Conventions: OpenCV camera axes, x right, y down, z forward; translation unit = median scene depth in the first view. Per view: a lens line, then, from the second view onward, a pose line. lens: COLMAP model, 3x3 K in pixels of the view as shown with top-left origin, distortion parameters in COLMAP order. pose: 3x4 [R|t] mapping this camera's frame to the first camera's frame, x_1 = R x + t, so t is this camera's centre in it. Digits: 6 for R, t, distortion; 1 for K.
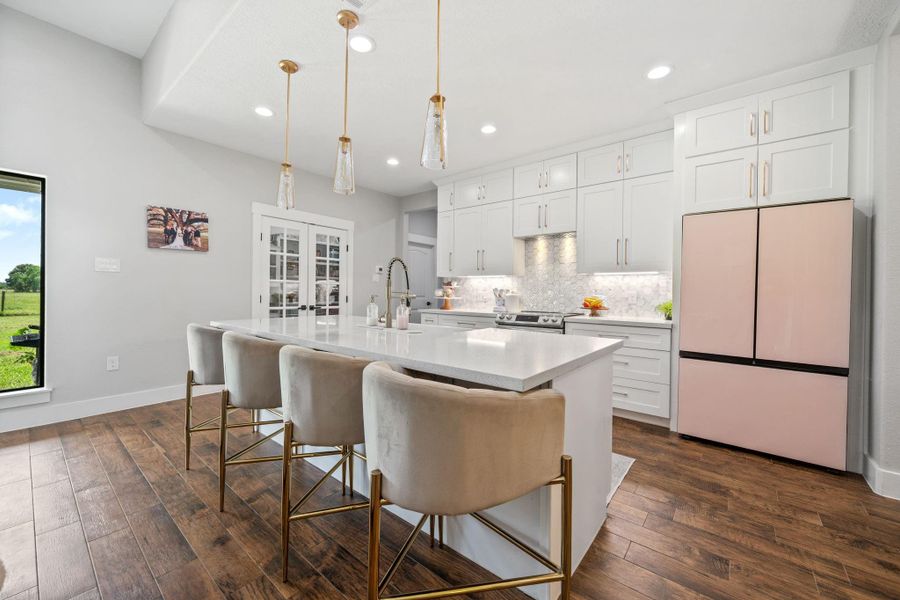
lens RADIAL K [[354.4, 0, 448.6], [0, 354.4, 296.8], [0, 0, 1]] dist [-0.007163, 0.001408]
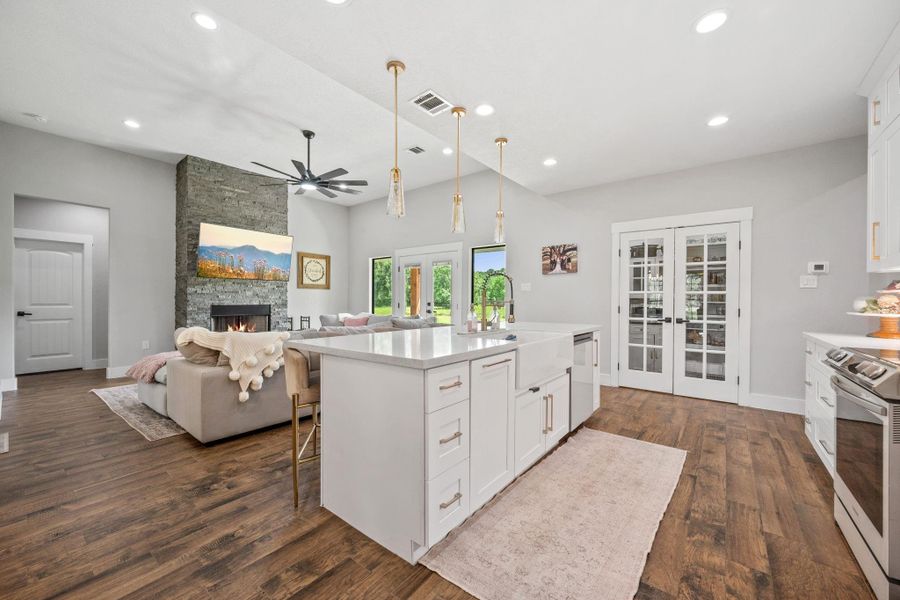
lens RADIAL K [[354.4, 0, 445.6], [0, 354.4, 300.4], [0, 0, 1]] dist [-0.007163, 0.001408]
pose [[0.016870, -0.014869, -0.999747, 0.621768], [-0.018850, 0.999707, -0.015187, 0.004869], [0.999680, 0.019101, 0.016585, 0.504353]]
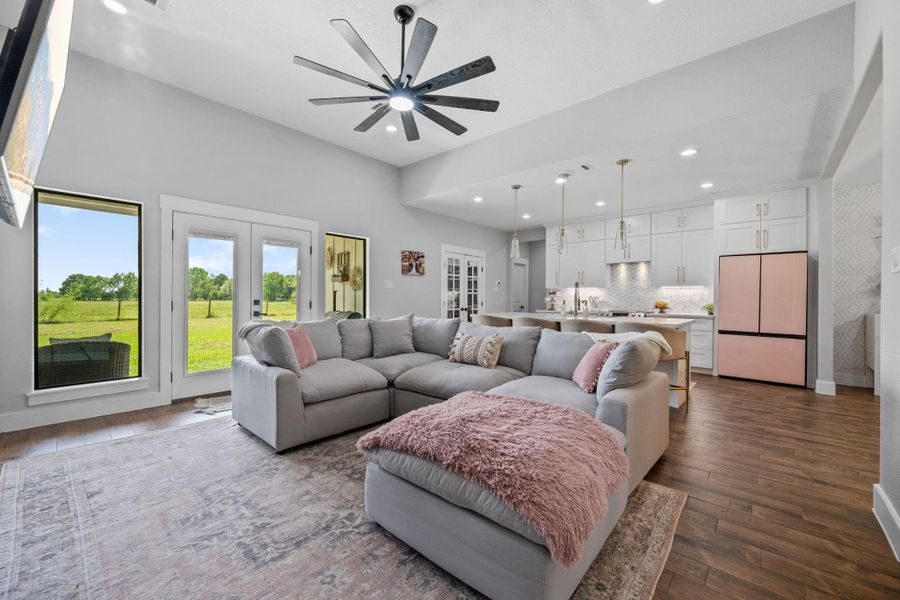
lens RADIAL K [[354.4, 0, 445.7], [0, 354.4, 301.2], [0, 0, 1]] dist [-0.007163, 0.001408]
pose [[0.998507, -0.004327, -0.054445, -0.494351], [0.004003, 0.999974, -0.006059, 0.005783], [0.054470, 0.005832, 0.998498, -0.682039]]
